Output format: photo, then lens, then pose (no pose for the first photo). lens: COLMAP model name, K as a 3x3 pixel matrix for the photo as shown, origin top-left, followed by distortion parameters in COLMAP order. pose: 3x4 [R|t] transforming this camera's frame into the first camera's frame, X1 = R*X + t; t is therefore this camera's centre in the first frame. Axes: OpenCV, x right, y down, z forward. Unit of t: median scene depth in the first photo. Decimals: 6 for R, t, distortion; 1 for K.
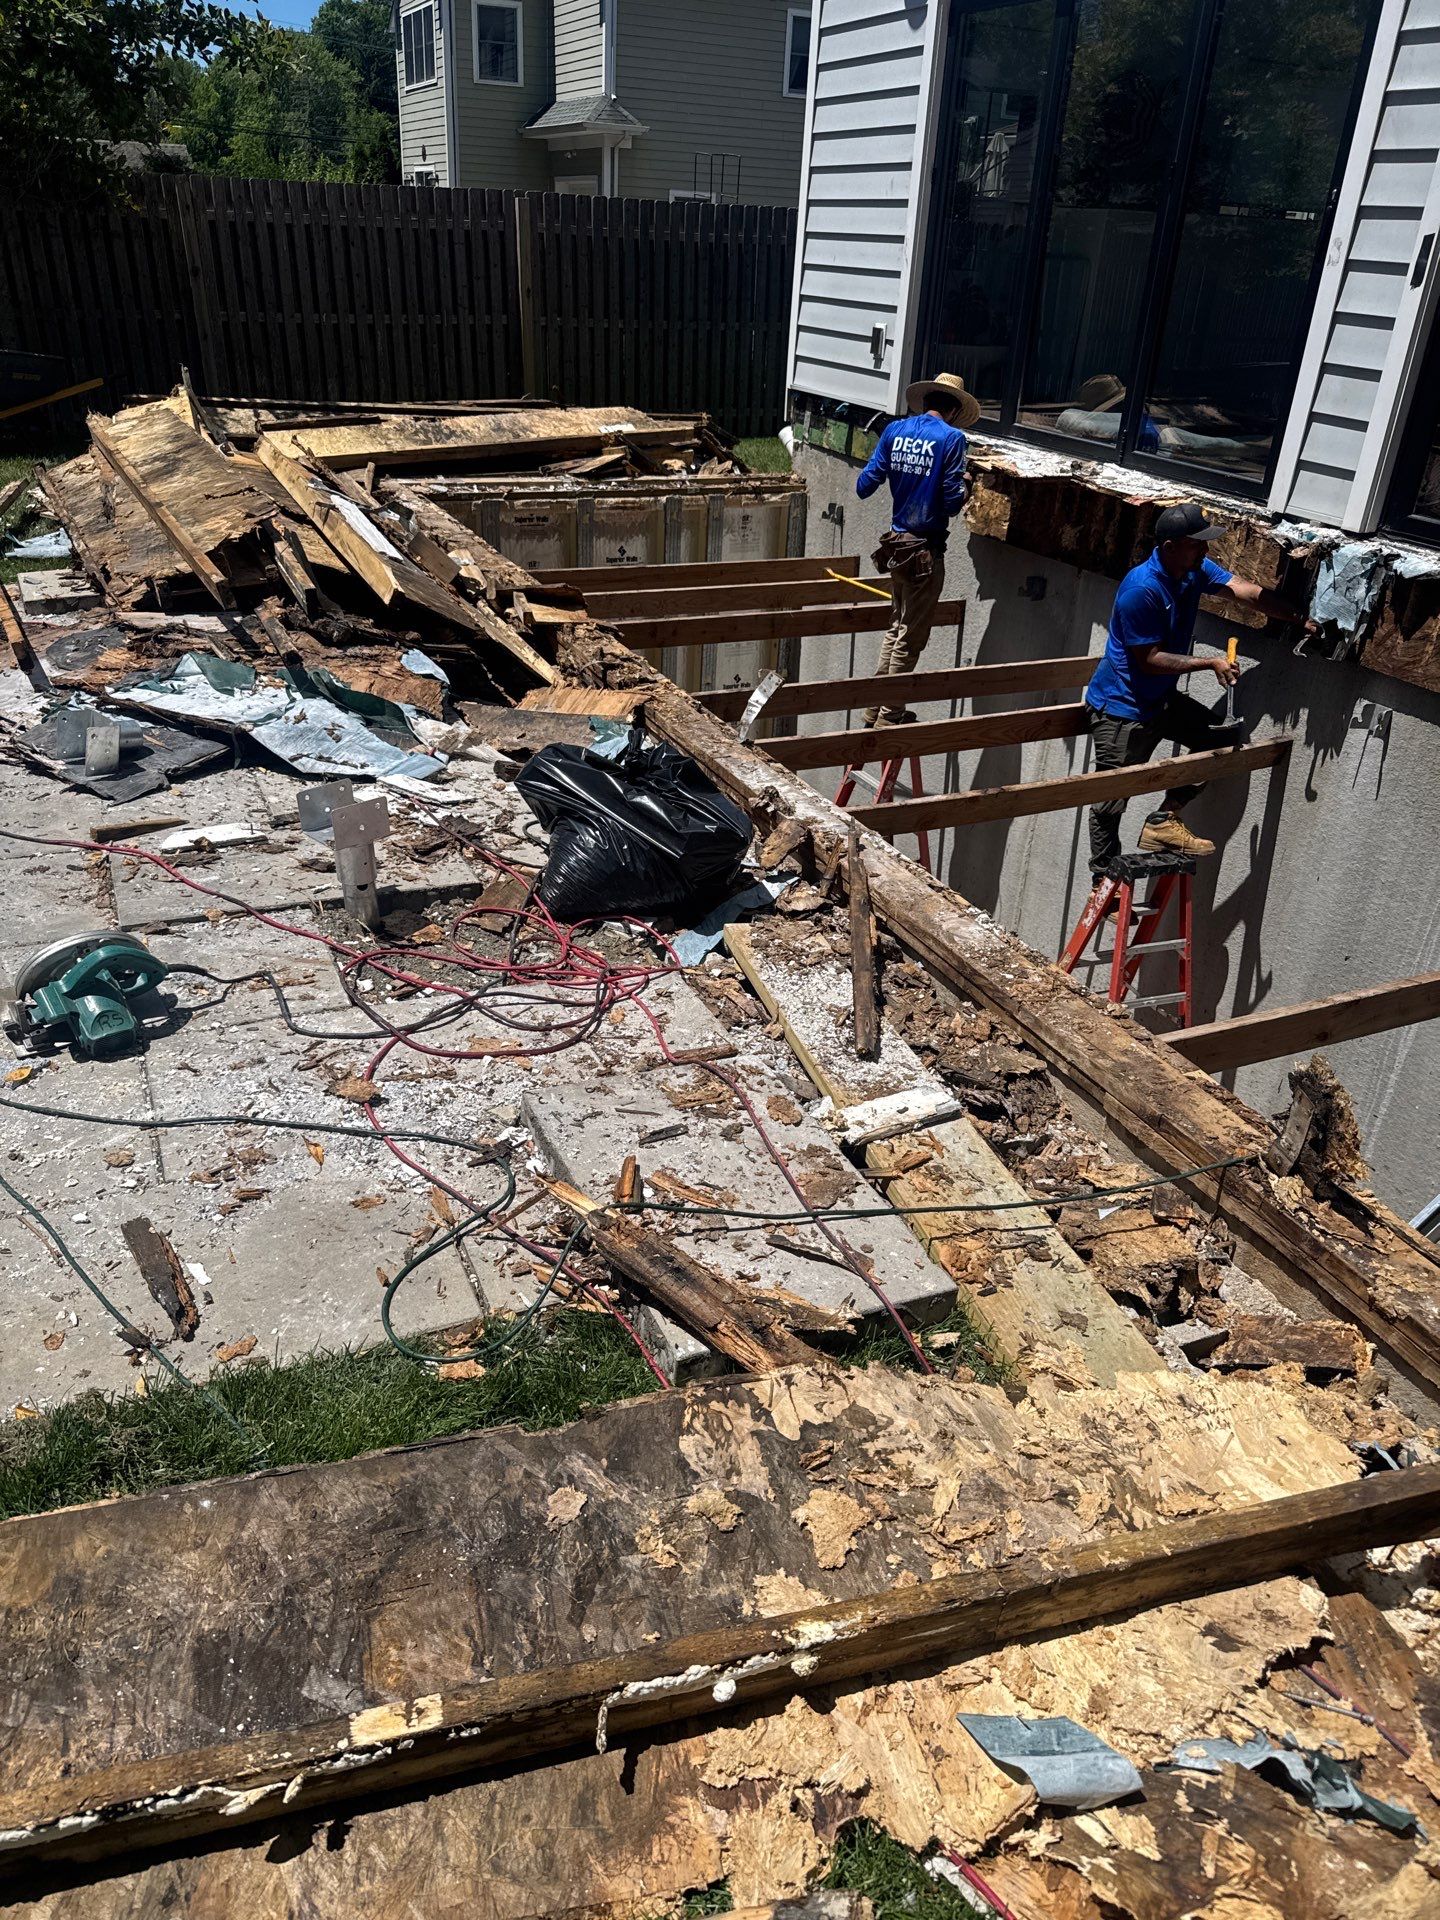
lens RADIAL K [[1383.8, 0, 731.8], [0, 1383.8, 1010.3], [0, 0, 1]] dist [0.008422, -0.045025]
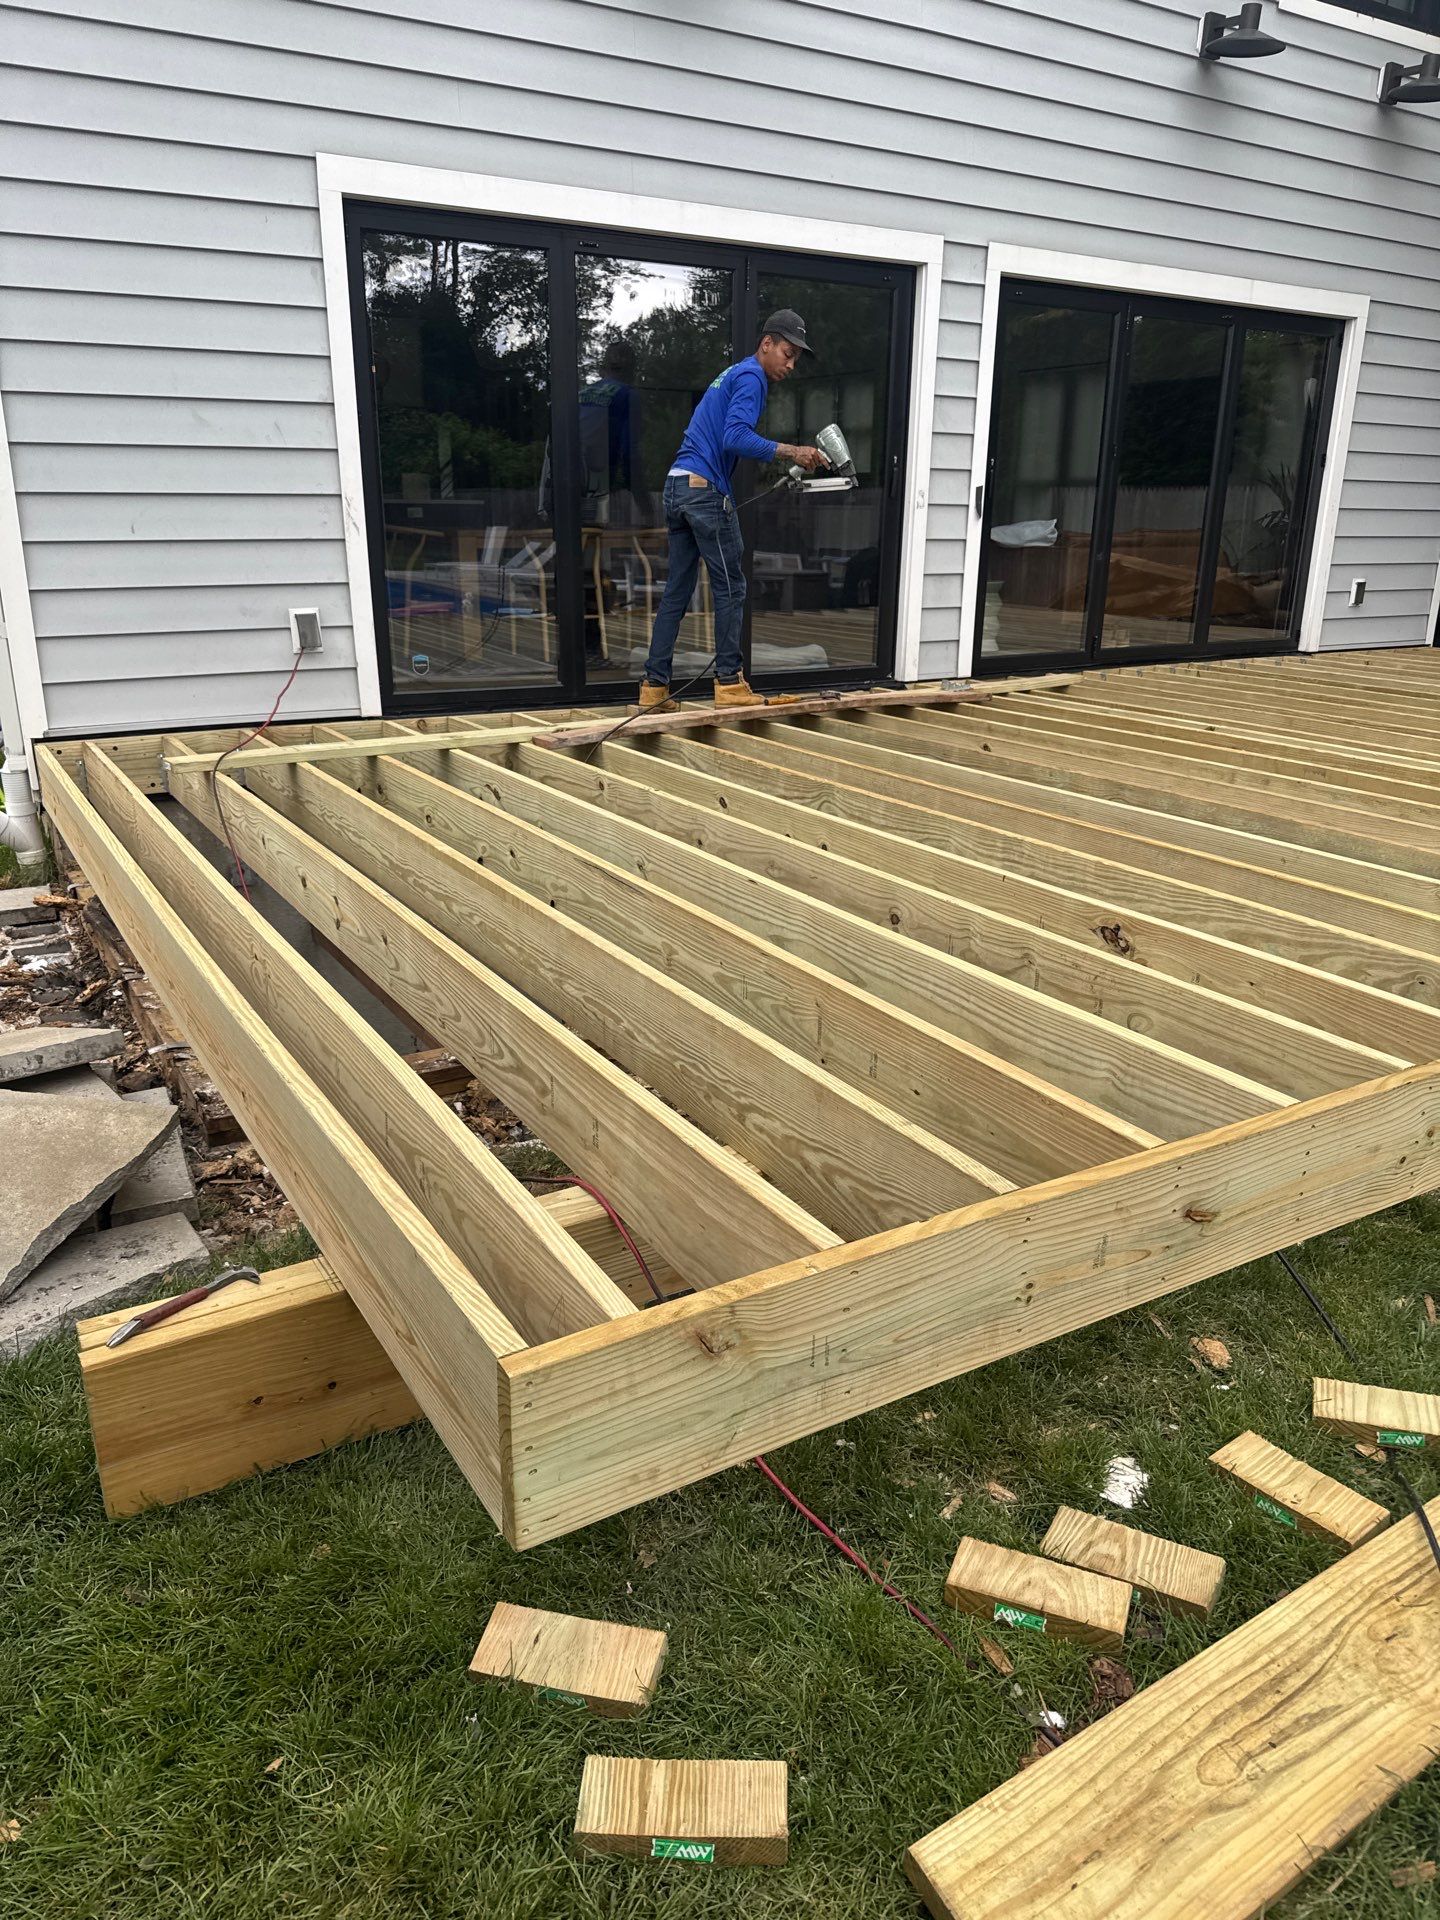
lens RADIAL K [[1368.2, 0, 714.4], [0, 1368.2, 971.1], [0, 0, 1]] dist [0.007252, -0.015790]
pose [[-0.113639, -0.362993, 0.924836, -0.614847], [0.473432, 0.798600, 0.371618, -0.475391], [-0.873469, 0.480077, 0.081100, 0.786268]]
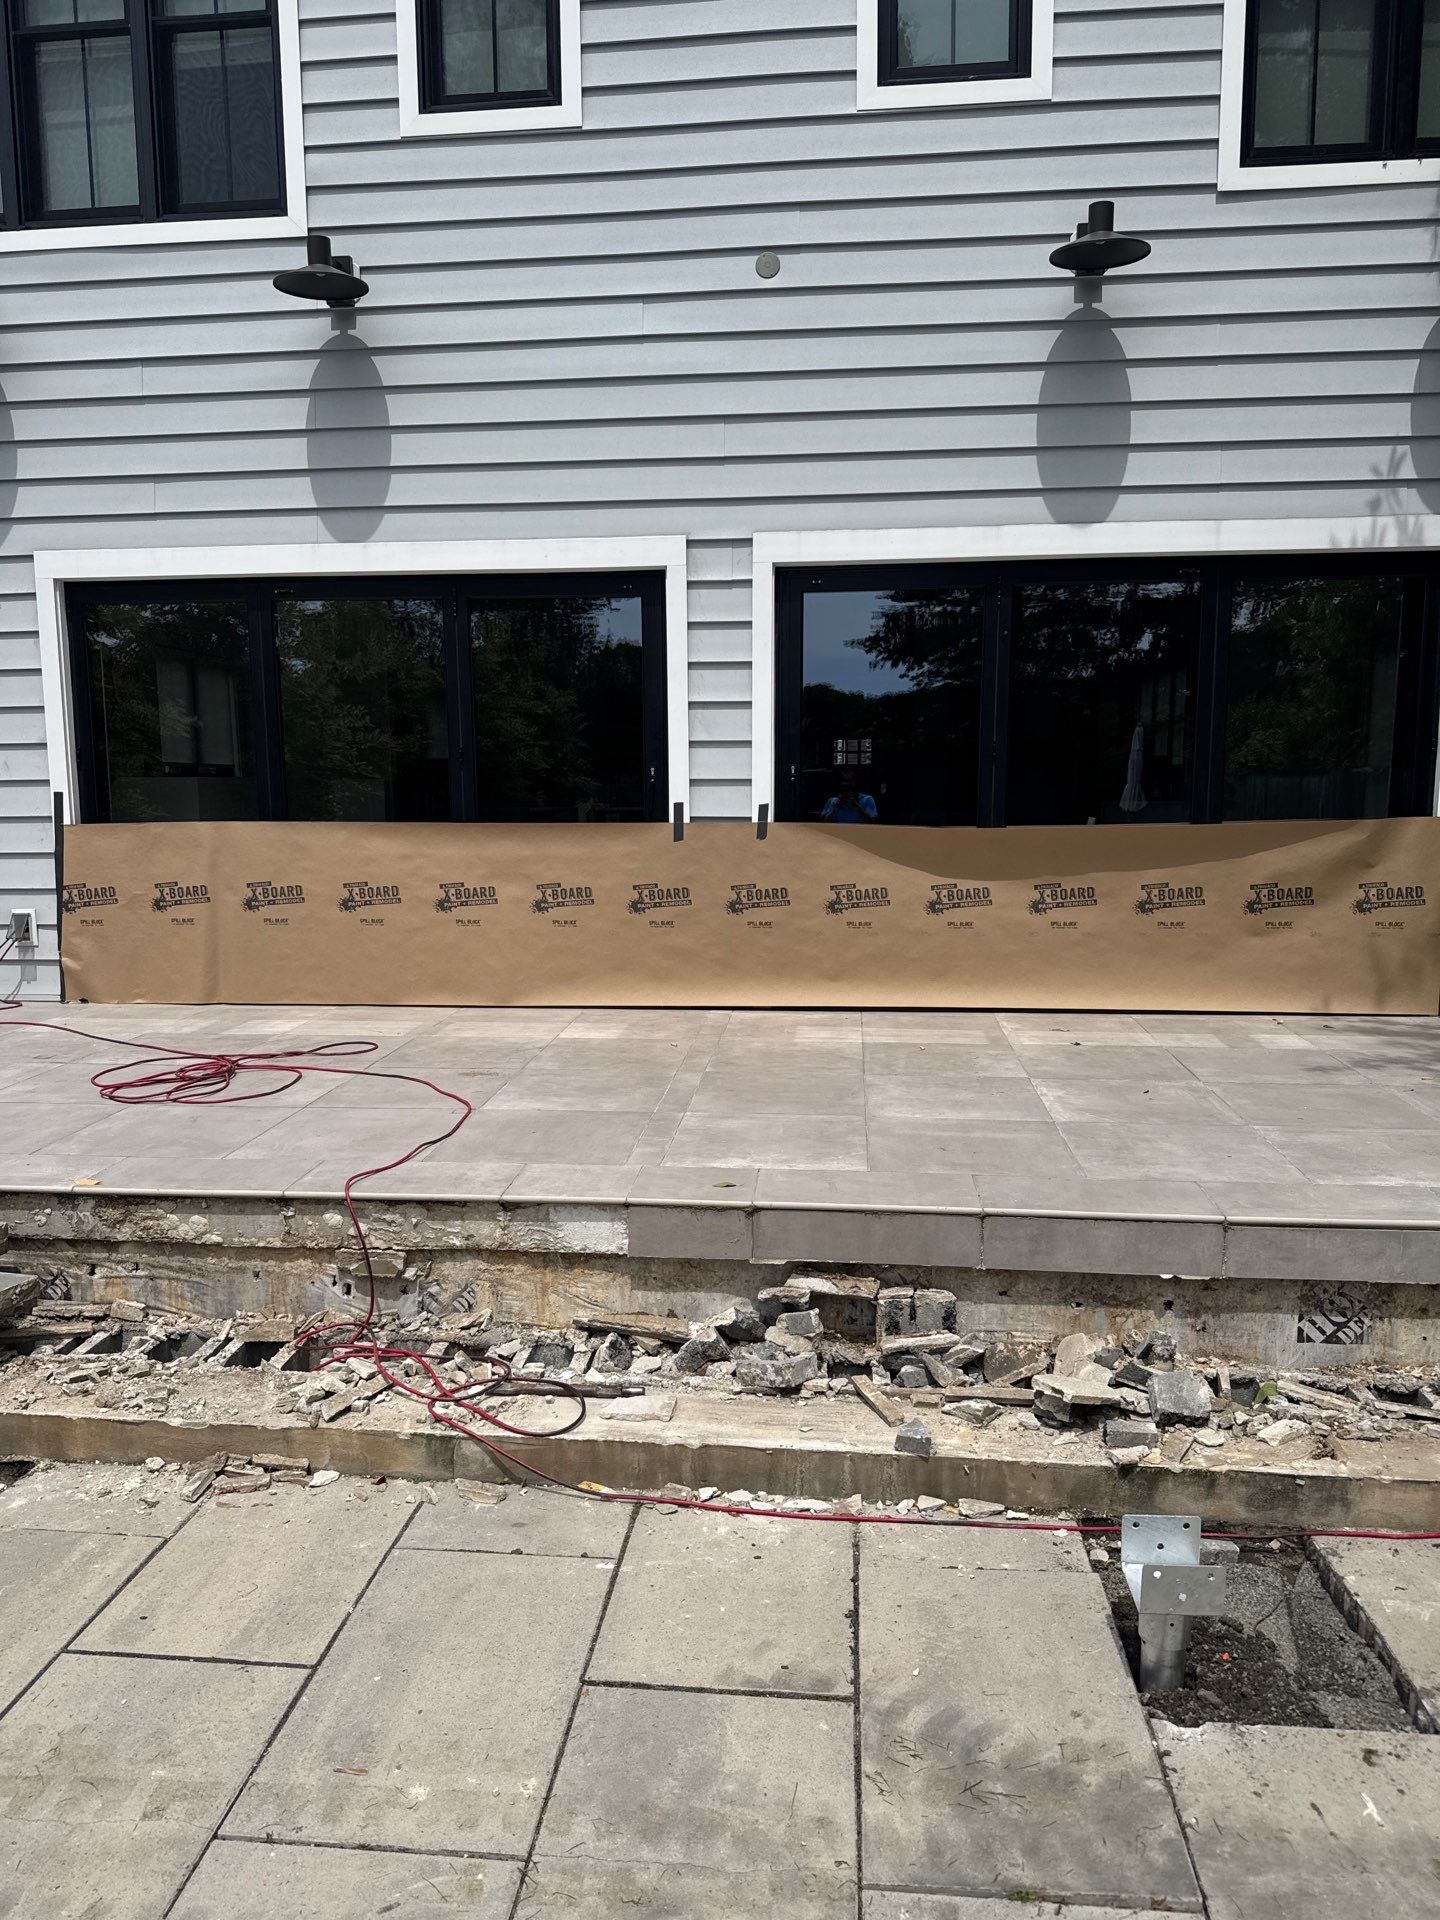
lens RADIAL K [[1338.2, 0, 726.4], [0, 1338.2, 969.4], [0, 0, 1]] dist [0.084509, -0.105701]
pose [[0.495628, -0.166752, 0.852377, -0.375020], [0.452658, 0.887166, -0.089647, -0.176264], [-0.741252, 0.430267, 0.515186, 0.236501]]
